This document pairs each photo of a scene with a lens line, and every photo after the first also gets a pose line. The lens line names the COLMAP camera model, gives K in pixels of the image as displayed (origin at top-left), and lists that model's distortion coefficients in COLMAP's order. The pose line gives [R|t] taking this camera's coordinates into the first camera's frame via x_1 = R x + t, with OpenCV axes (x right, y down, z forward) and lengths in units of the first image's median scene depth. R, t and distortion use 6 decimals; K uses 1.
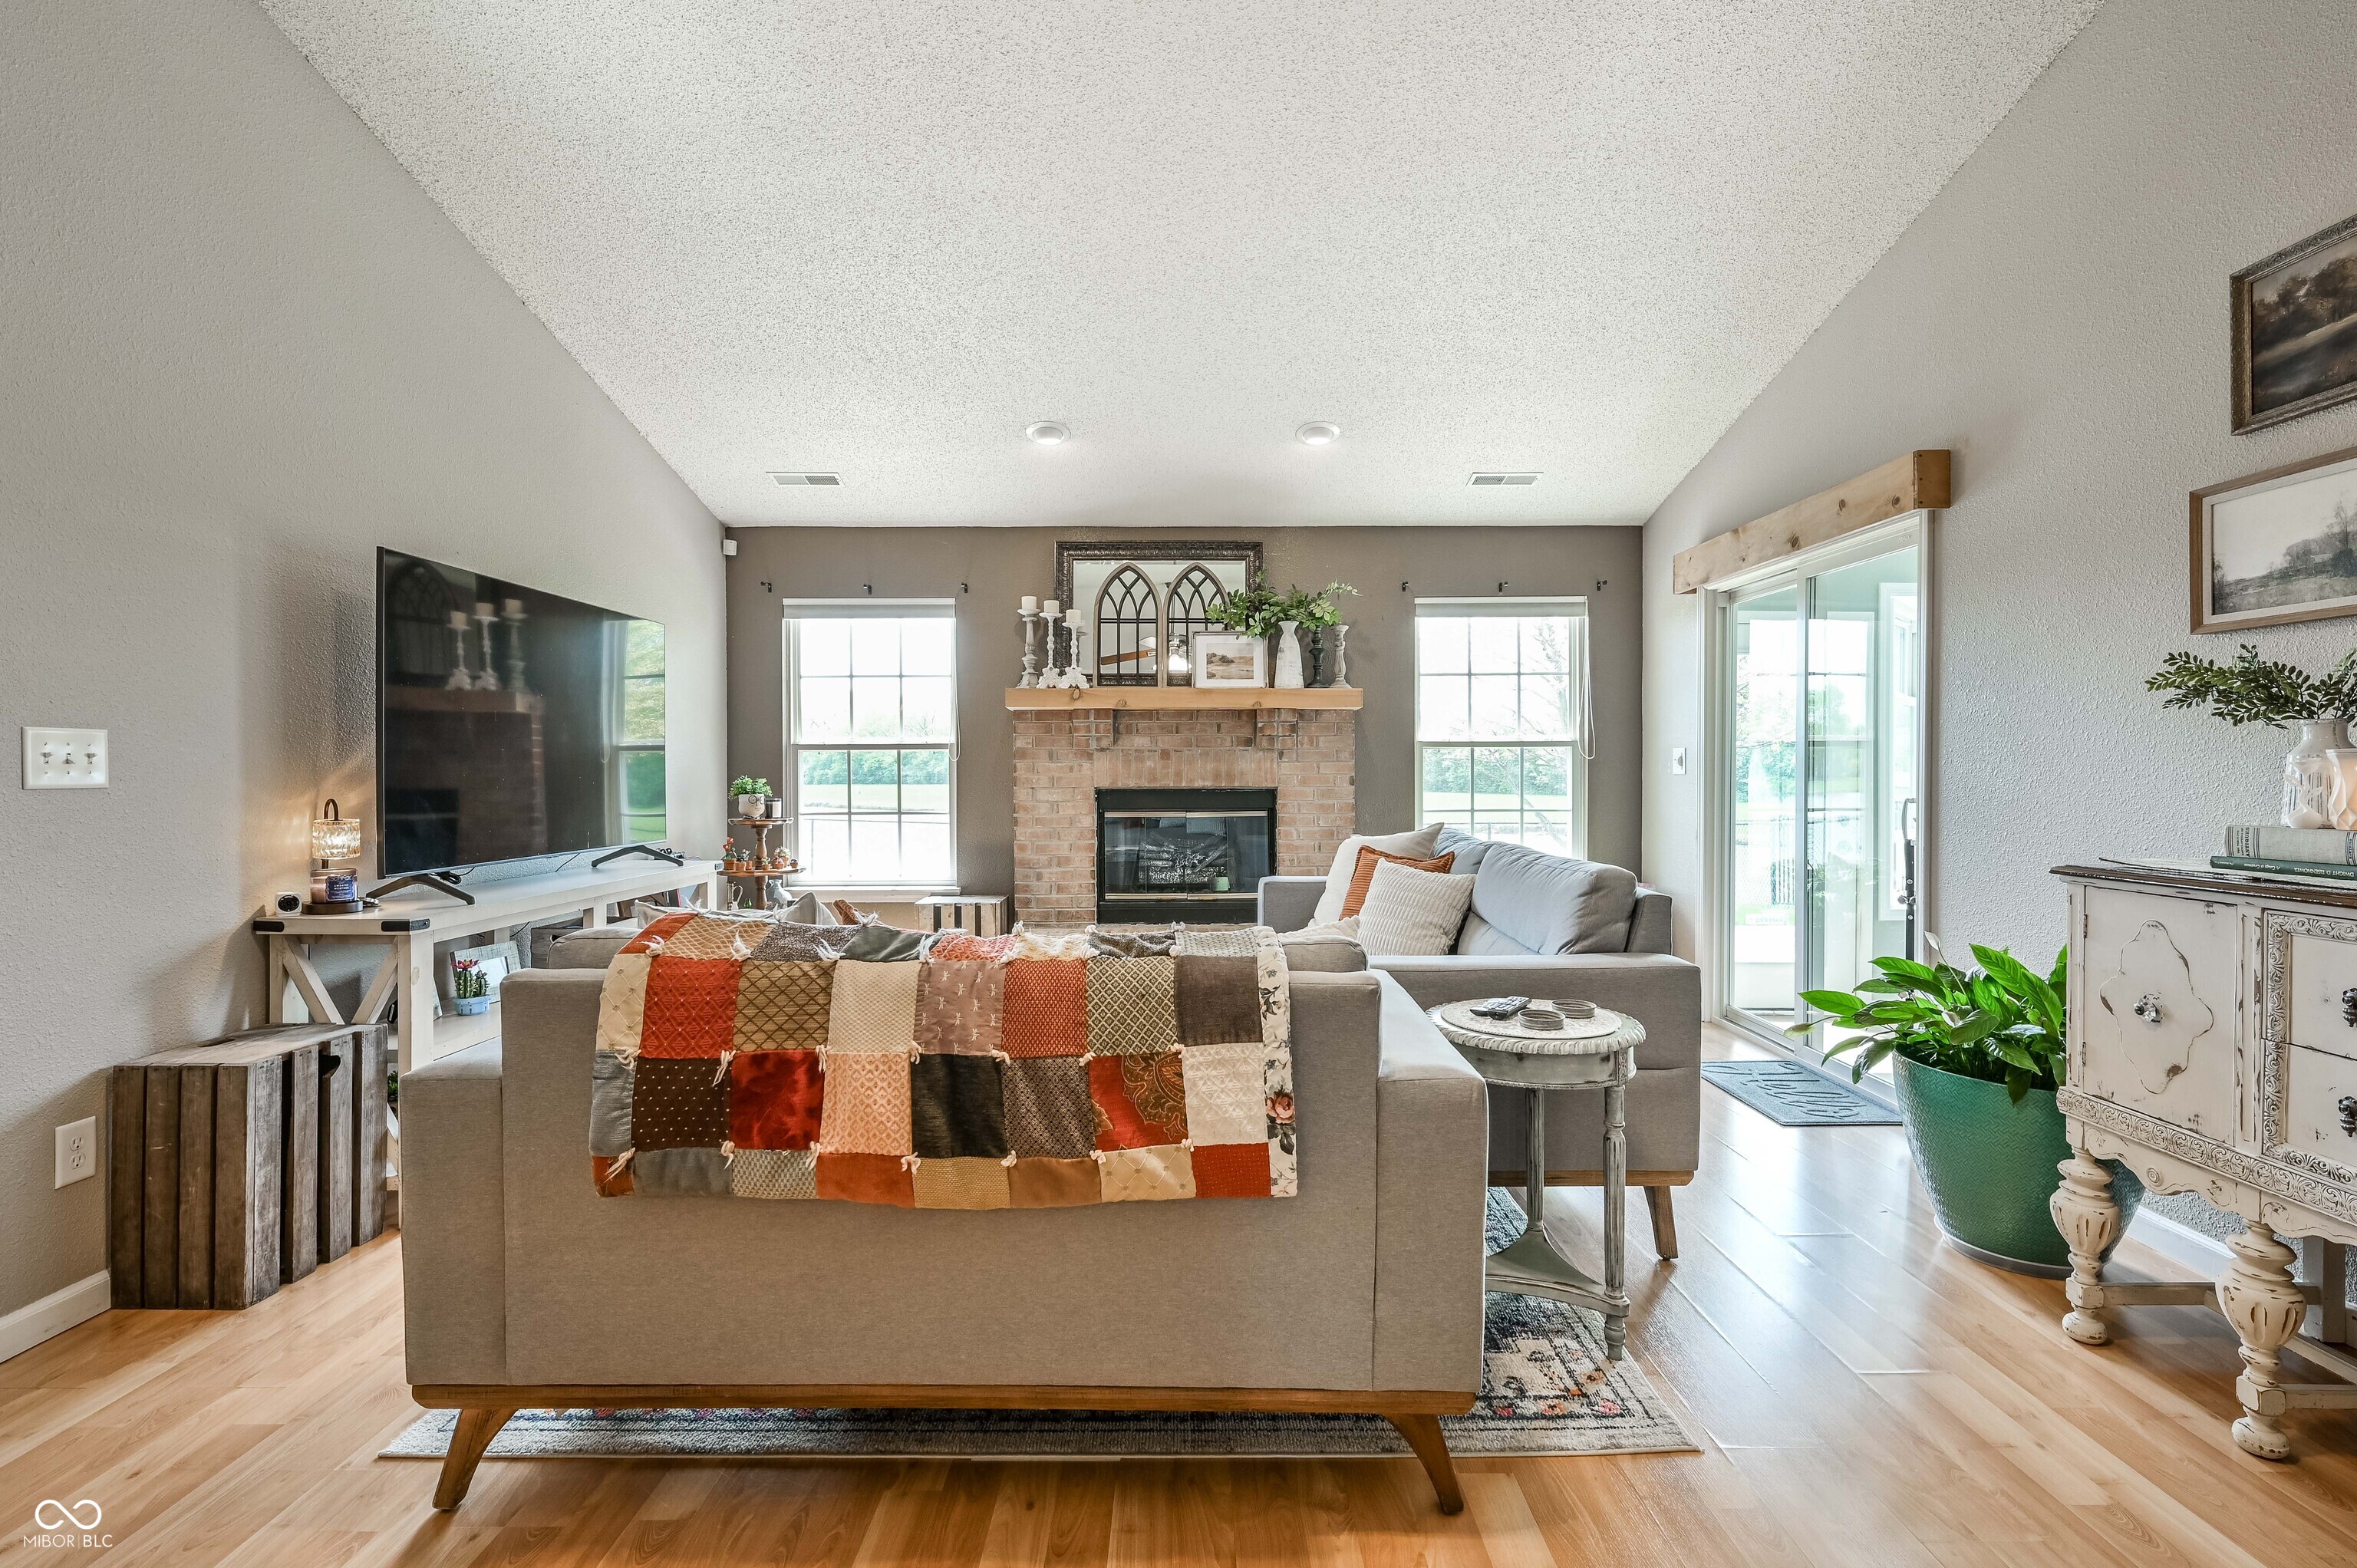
lens RADIAL K [[1090.6, 0, 1189.1], [0, 1090.6, 772.6], [0, 0, 1]] dist [0.005240, -0.001699]
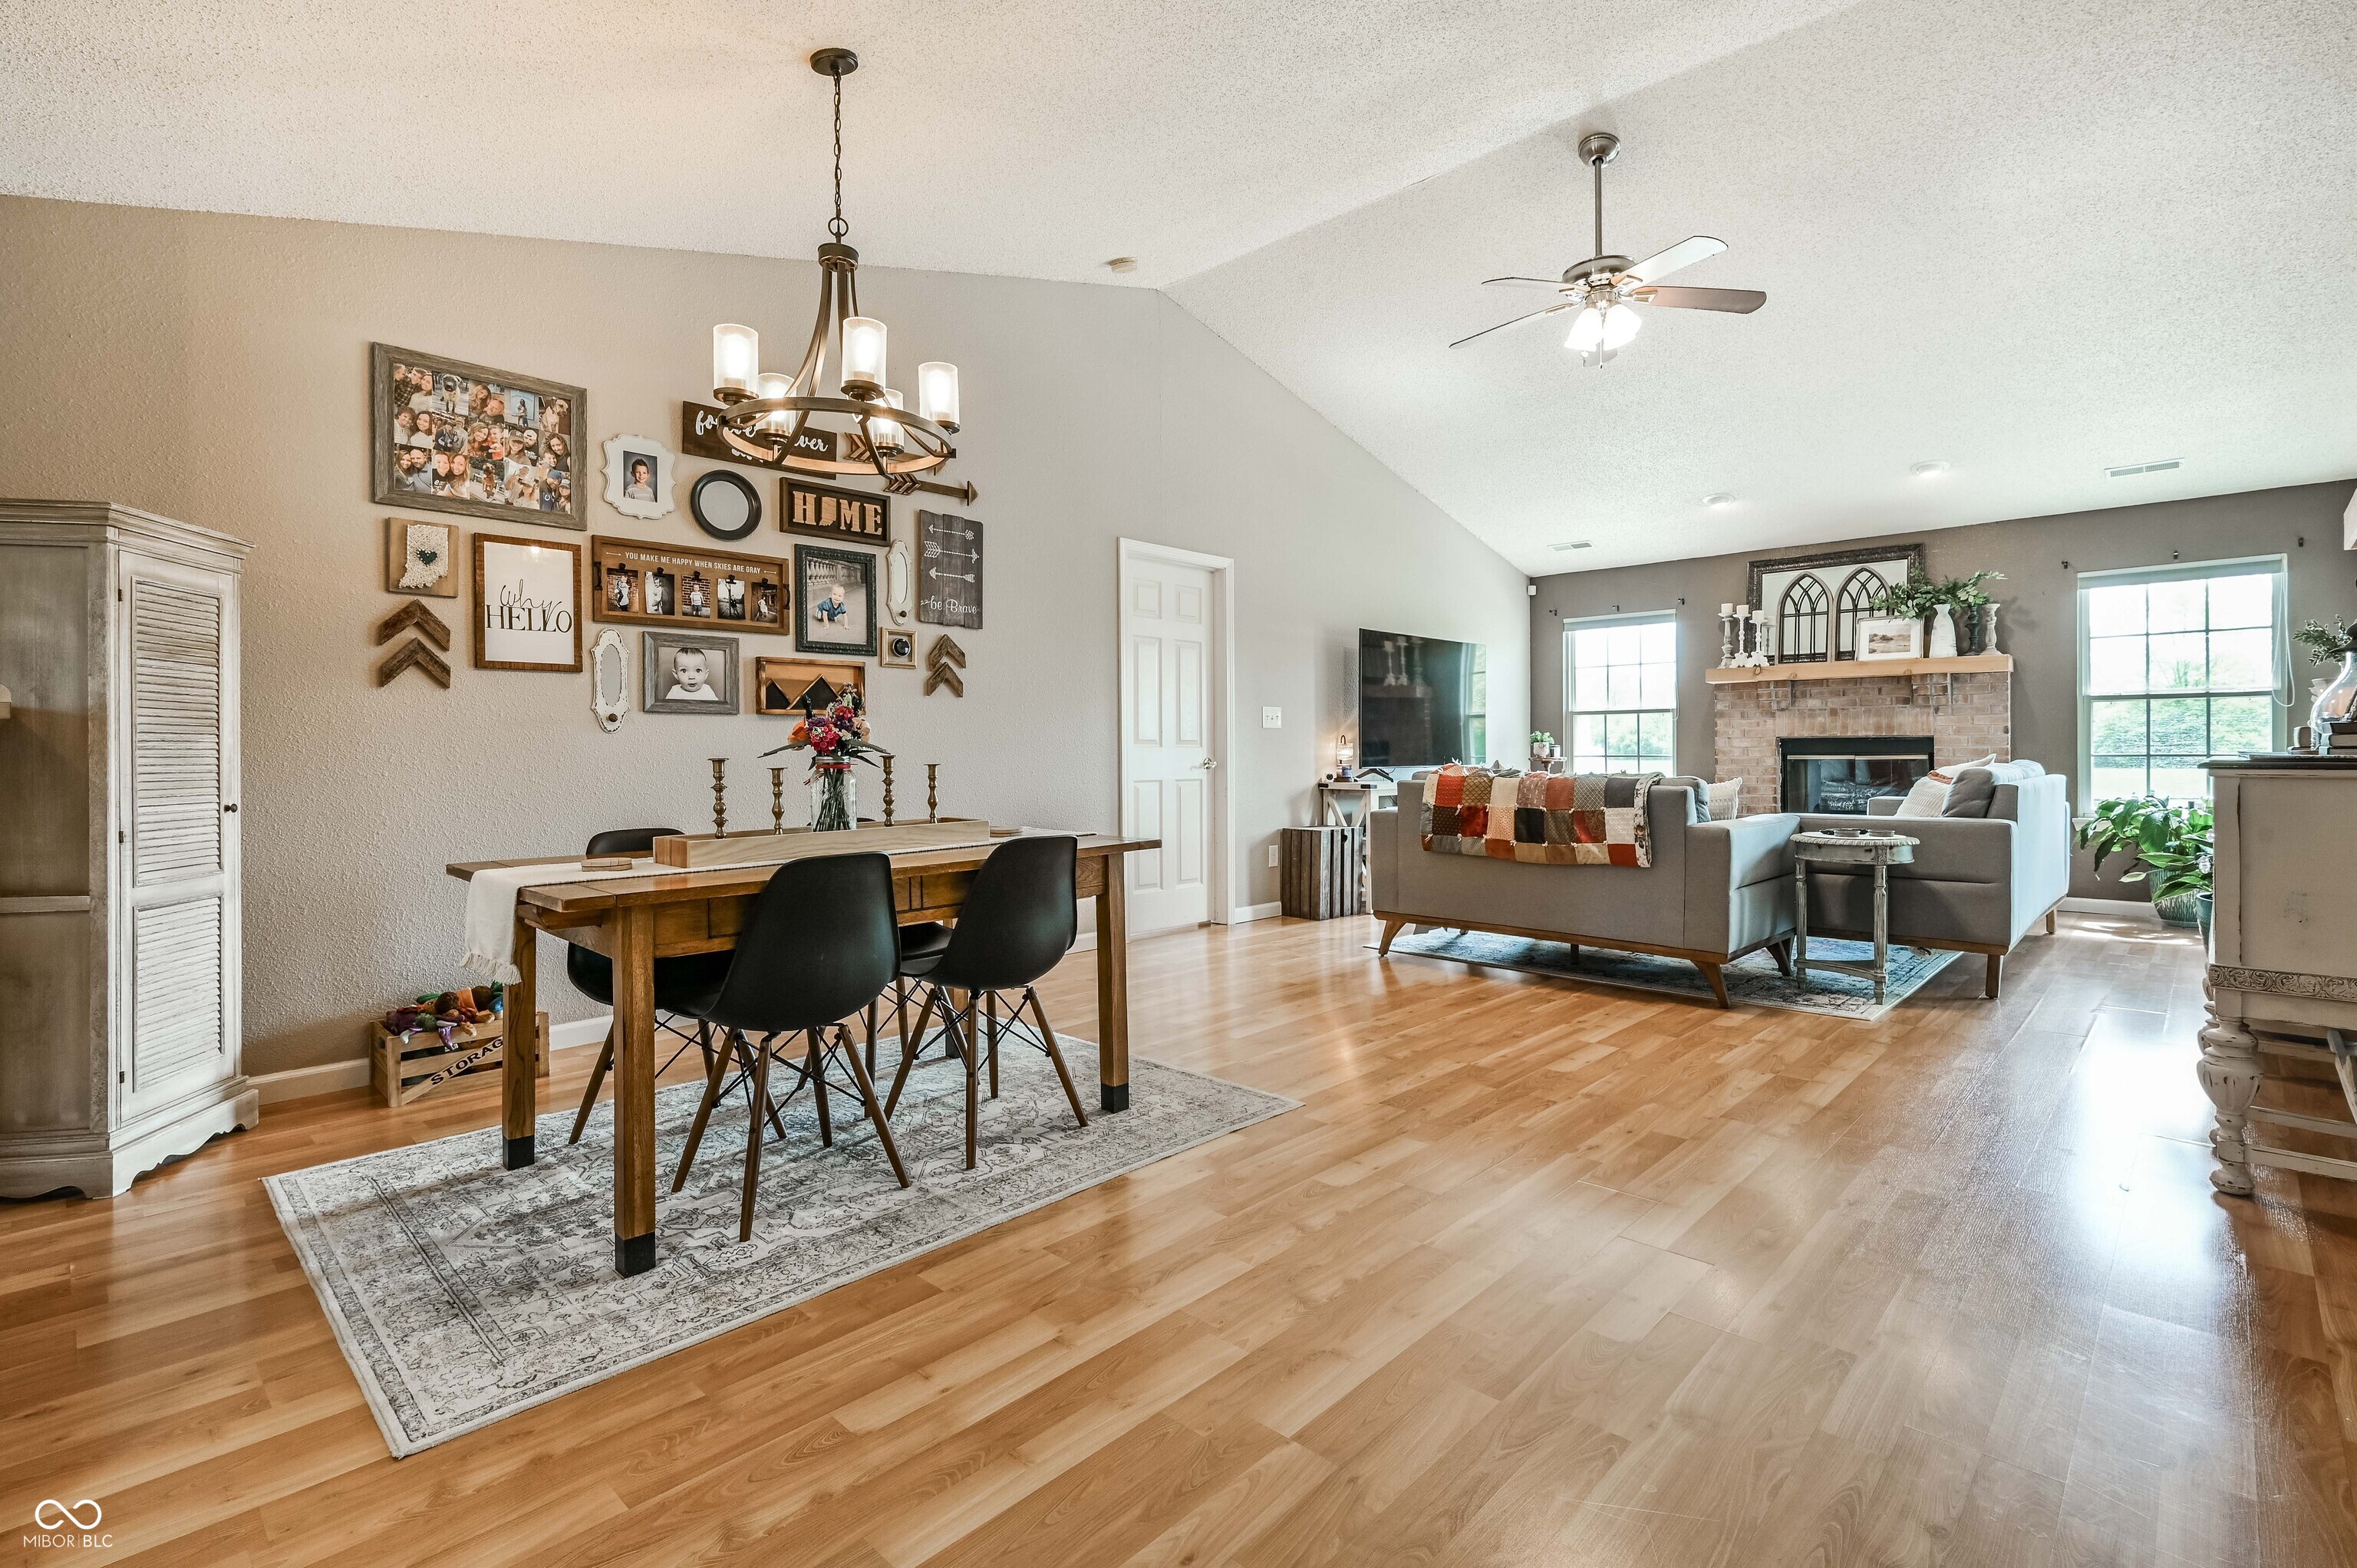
lens RADIAL K [[1090.6, 0, 1193.6], [0, 1090.6, 767.4], [0, 0, 1]] dist [0.005240, -0.001699]
pose [[0.716578, 0.011897, -0.697406, 0.357629], [-0.001831, 0.999883, 0.015176, 0.033069], [0.697505, -0.009597, 0.716516, -0.520007]]
